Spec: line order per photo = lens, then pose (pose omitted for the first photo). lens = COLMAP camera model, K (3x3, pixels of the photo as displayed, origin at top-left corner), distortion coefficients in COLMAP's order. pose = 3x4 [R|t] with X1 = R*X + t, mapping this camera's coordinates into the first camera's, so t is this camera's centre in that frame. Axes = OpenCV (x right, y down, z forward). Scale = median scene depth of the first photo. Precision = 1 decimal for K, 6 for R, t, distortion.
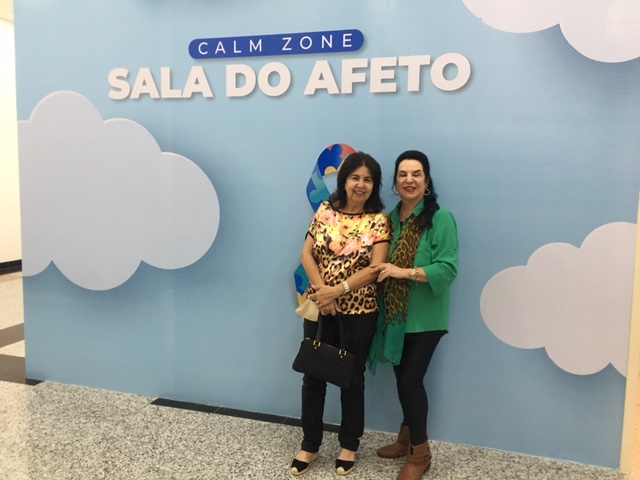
lens RADIAL K [[548.5, 0, 317.2], [0, 548.5, 240.9], [0, 0, 1]] dist [-0.072001, -0.005434]
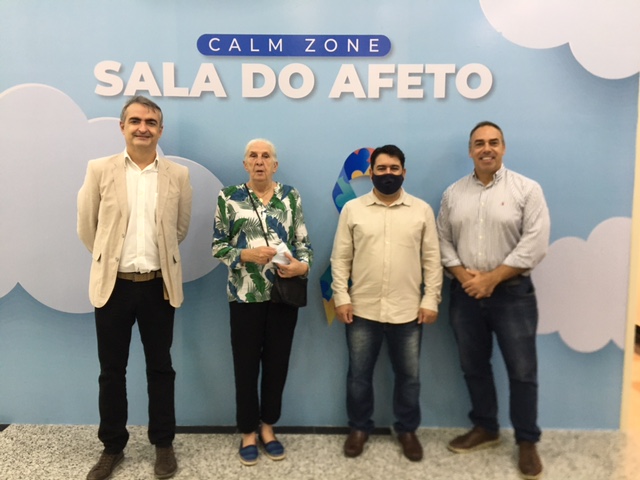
lens RADIAL K [[548.5, 0, 317.4], [0, 548.5, 238.2], [0, 0, 1]] dist [-0.072001, -0.005434]
pose [[0.957886, -0.043331, 0.283859, -0.332323], [0.044698, 0.998999, 0.001662, -0.016813], [-0.283647, 0.011096, 0.958865, 0.062367]]
